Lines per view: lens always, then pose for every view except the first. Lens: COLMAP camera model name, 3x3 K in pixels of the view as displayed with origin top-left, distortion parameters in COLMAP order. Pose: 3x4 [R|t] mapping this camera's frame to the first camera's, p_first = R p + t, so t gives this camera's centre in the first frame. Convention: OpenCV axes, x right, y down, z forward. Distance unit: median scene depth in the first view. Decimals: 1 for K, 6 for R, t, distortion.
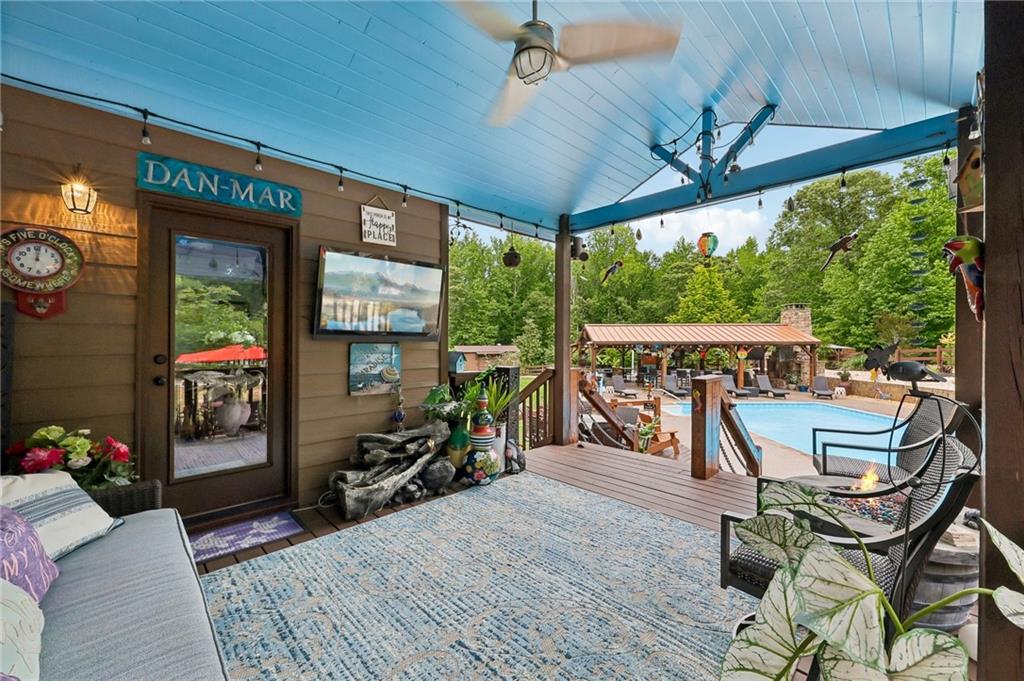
lens RADIAL K [[410.9, 0, 512.0], [0, 410.9, 340.5], [0, 0, 1]] dist [-0.000803, -0.000070]
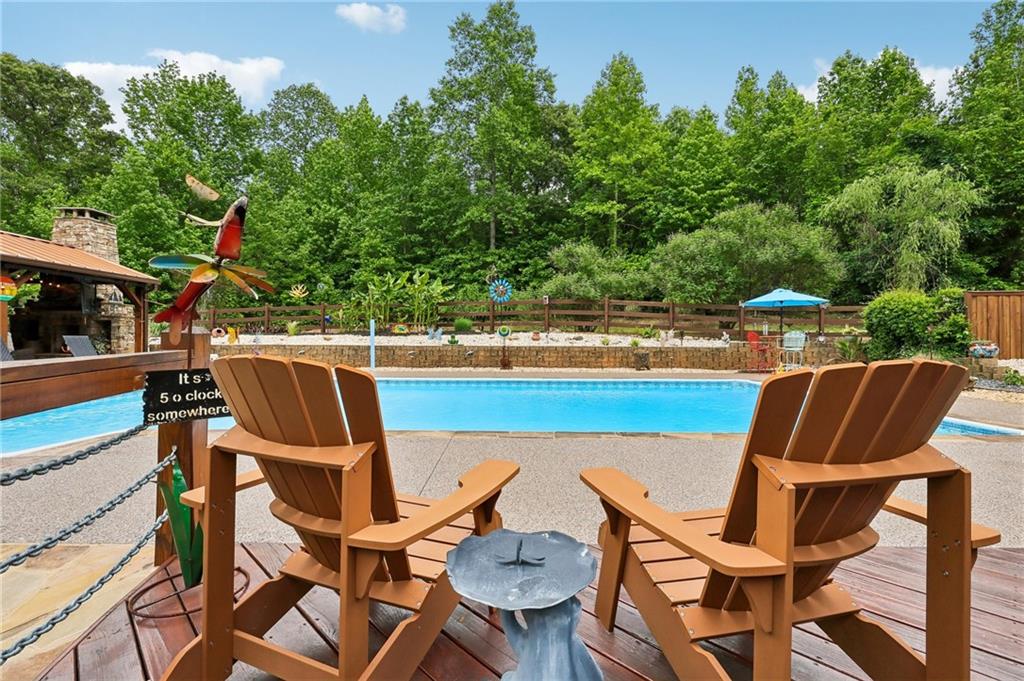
lens RADIAL K [[466.9, 0, 512.0], [0, 466.9, 340.5], [0, 0, 1]] dist [0.001323, 0.000292]
pose [[0.005387, -0.001461, 0.999984, 0.066108], [-0.007382, 0.999972, 0.001501, 0.051857], [-0.999958, -0.007390, 0.005376, 0.318449]]
